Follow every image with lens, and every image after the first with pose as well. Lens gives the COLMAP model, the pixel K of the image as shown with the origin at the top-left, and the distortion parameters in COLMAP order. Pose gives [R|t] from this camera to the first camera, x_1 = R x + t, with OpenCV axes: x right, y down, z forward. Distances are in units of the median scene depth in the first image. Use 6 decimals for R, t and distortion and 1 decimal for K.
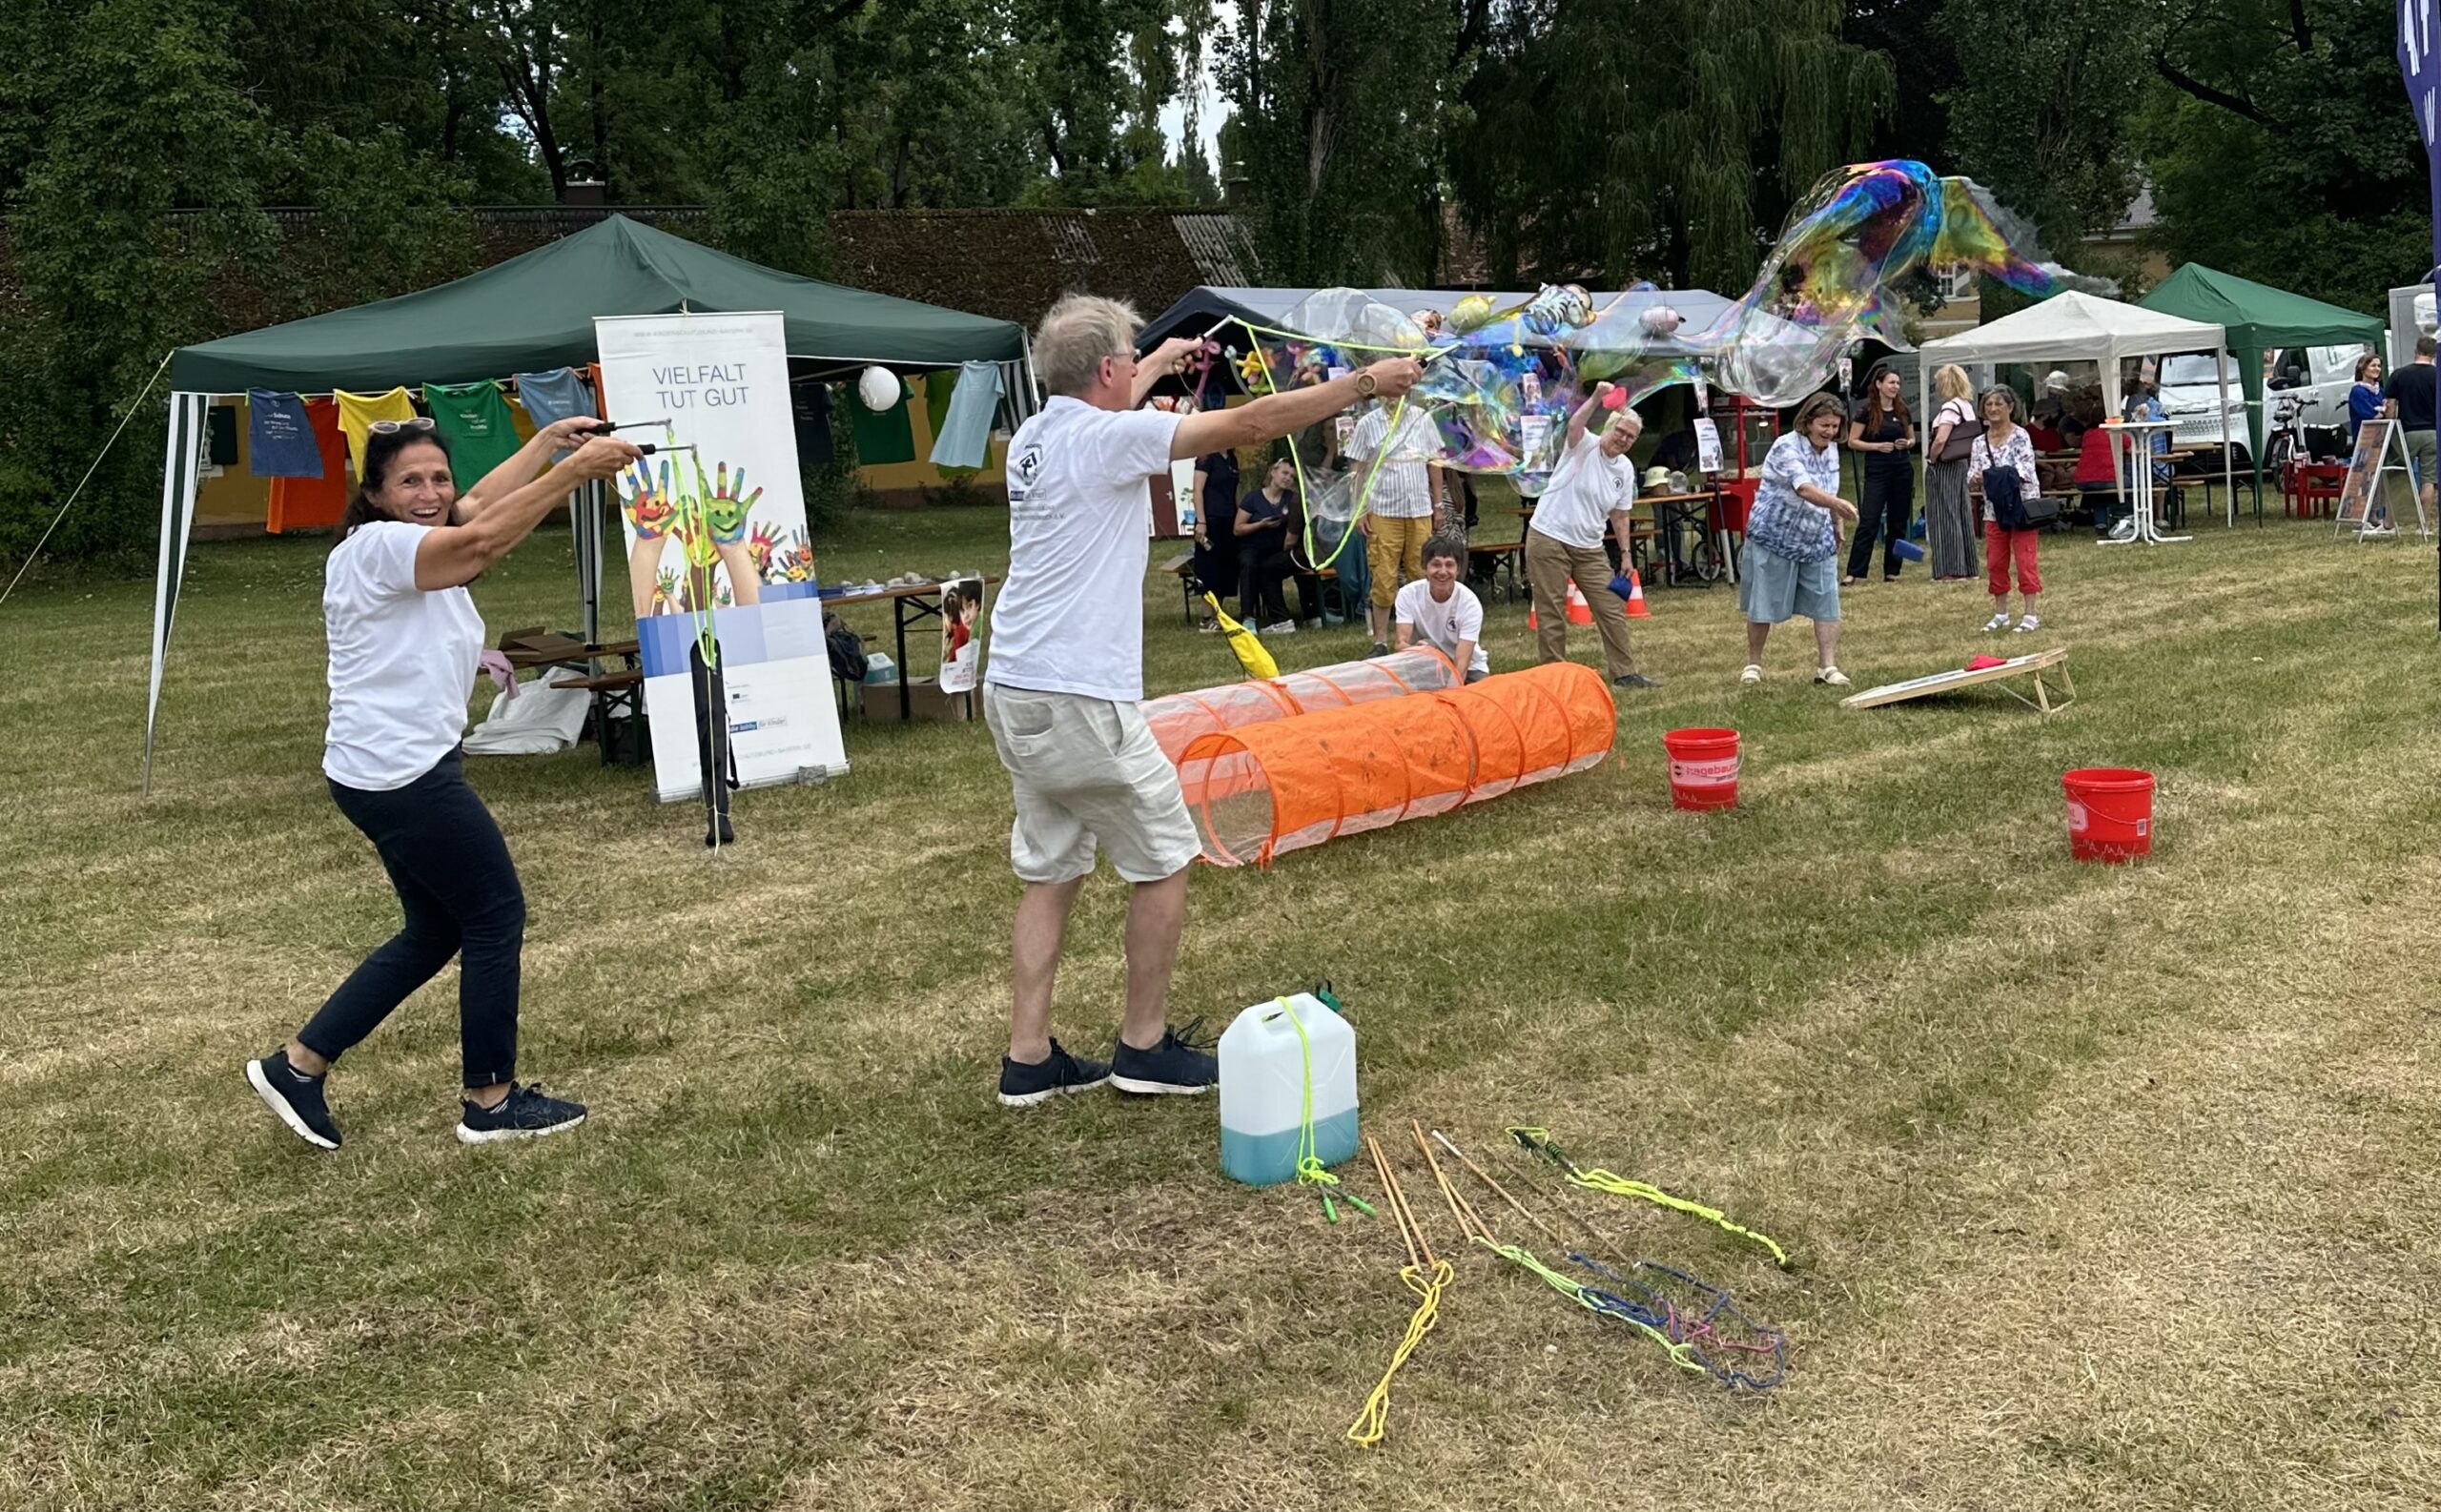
lens RADIAL K [[1979.3, 0, 1247.5], [0, 1979.3, 590.1], [0, 0, 1]] dist [0.062909, -0.020238]
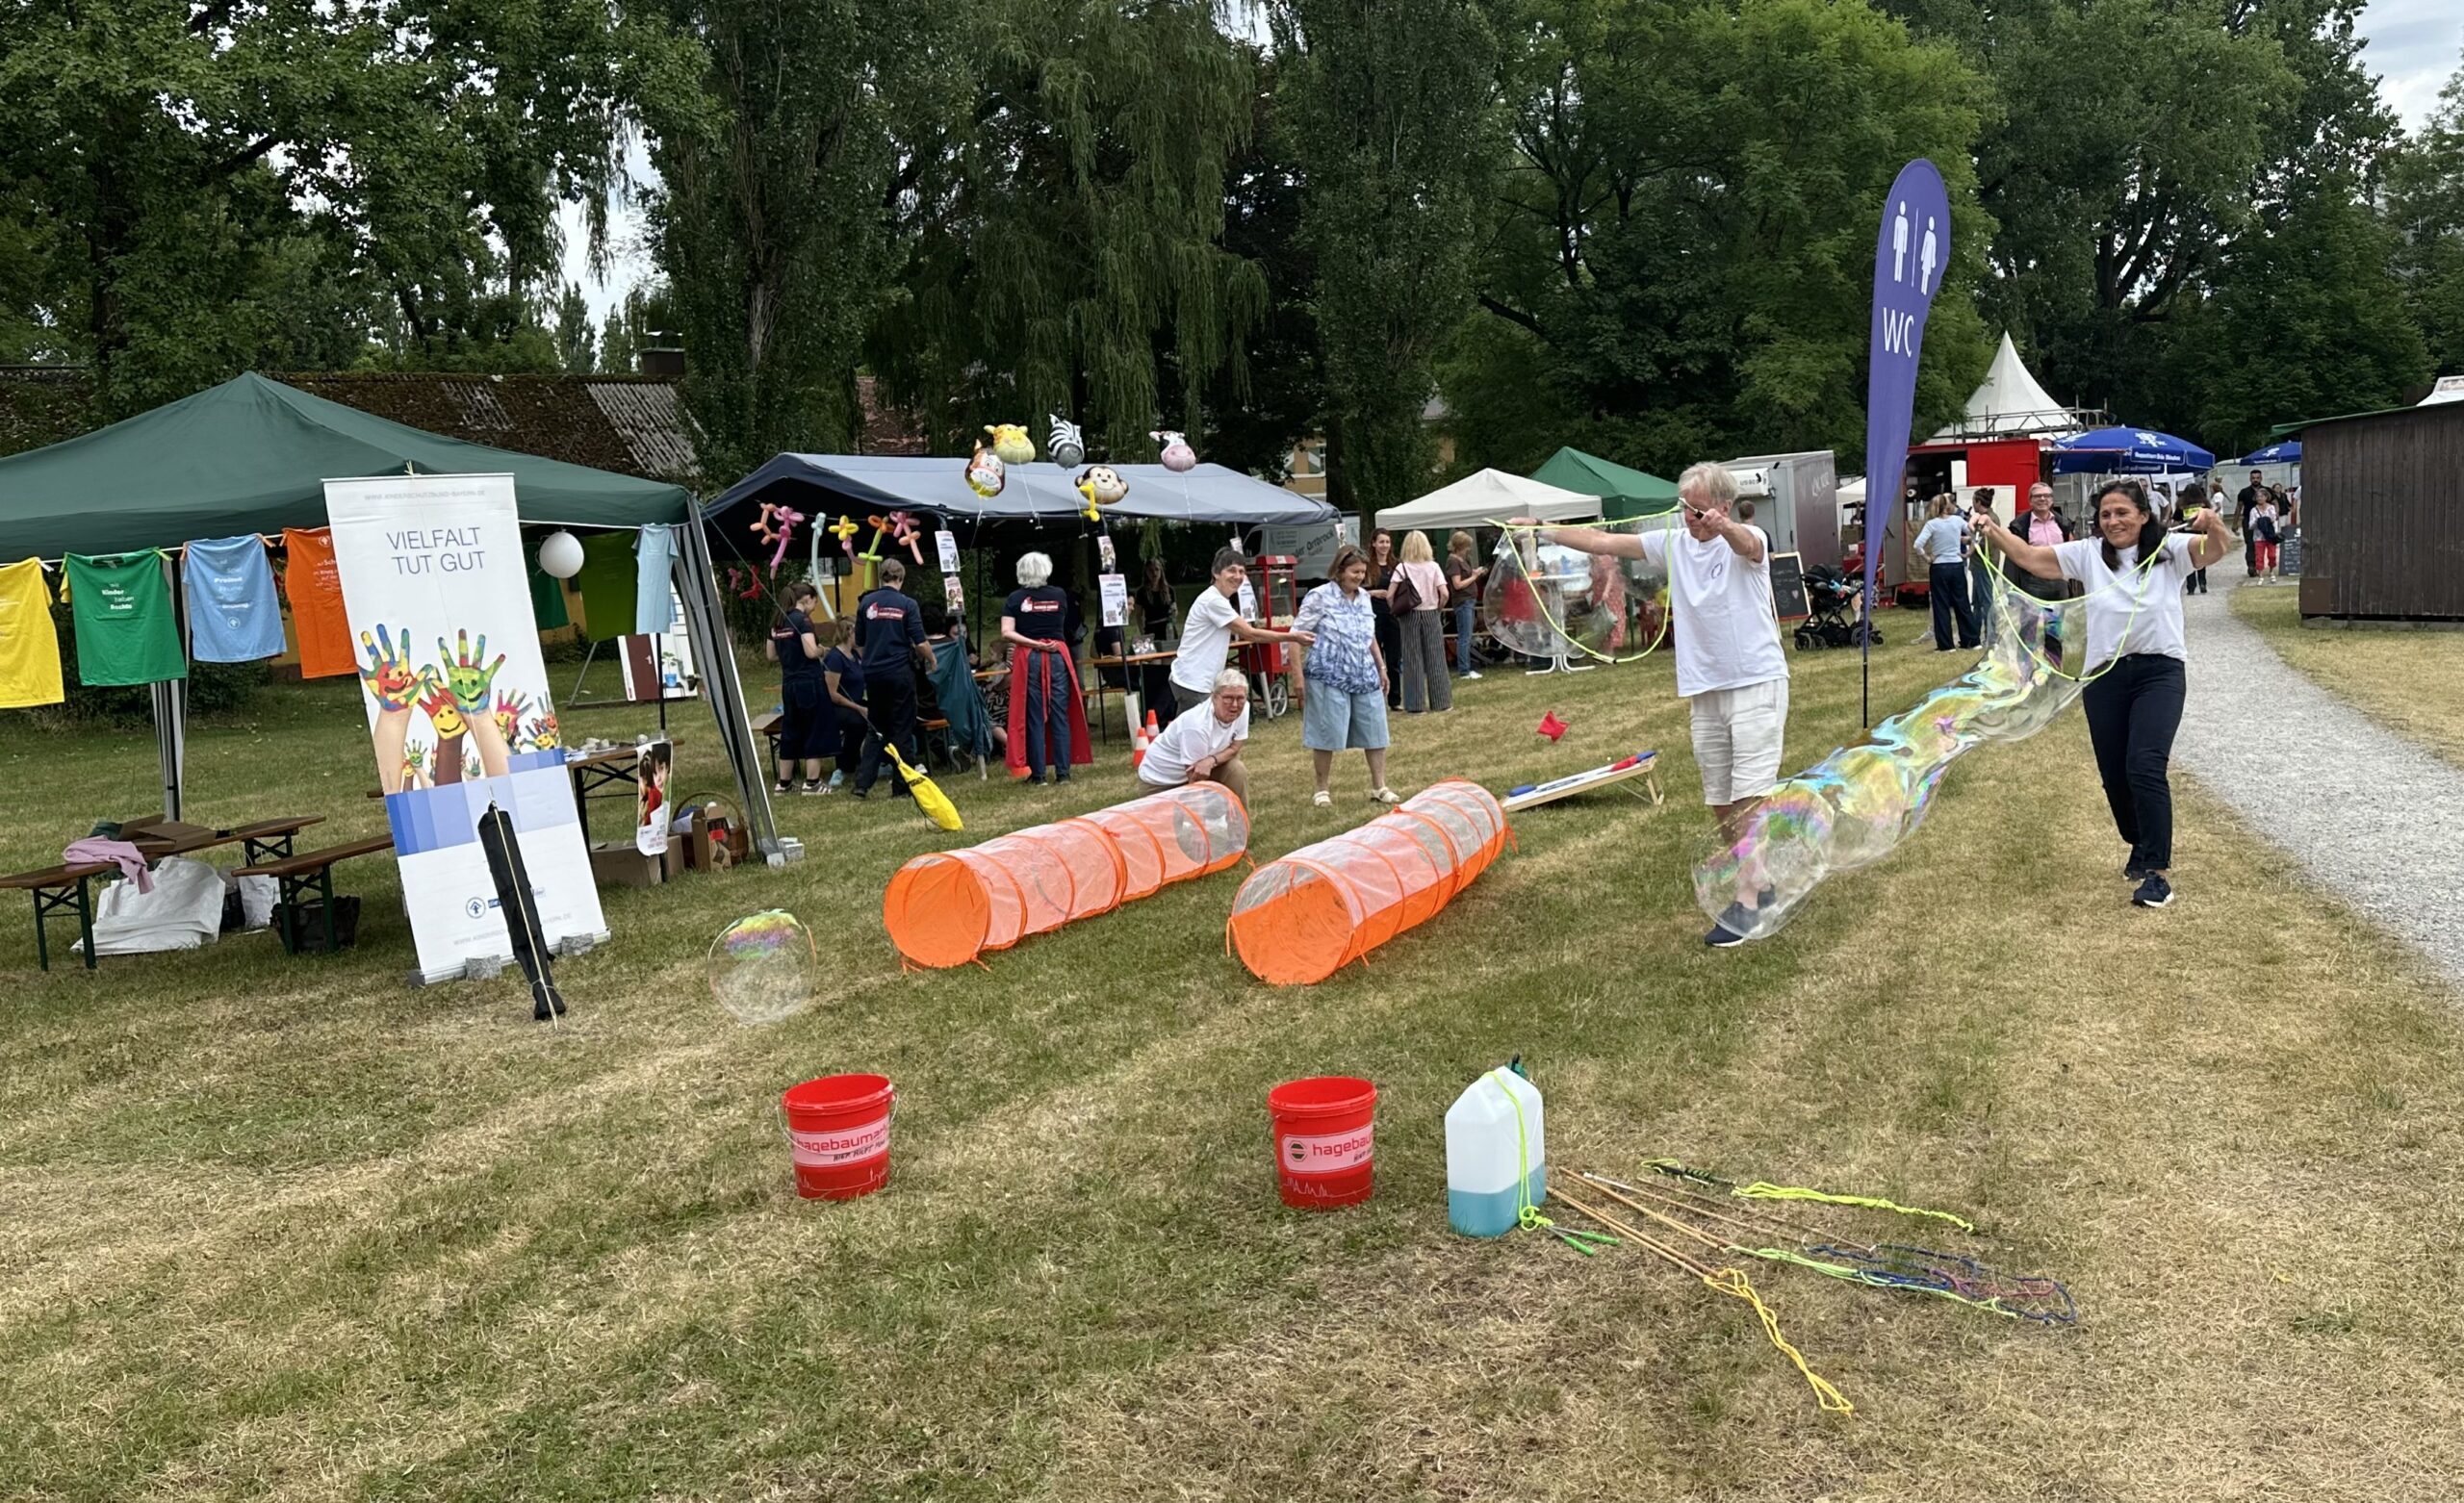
lens RADIAL K [[1823.4, 0, 1248.9], [0, 1823.4, 763.2], [0, 0, 1]] dist [0.030452, -0.013311]
pose [[0.936655, -0.049356, 0.346758, -0.215364], [0.045095, 0.998775, 0.020352, -0.000108], [-0.347337, -0.003426, 0.937734, 0.029644]]
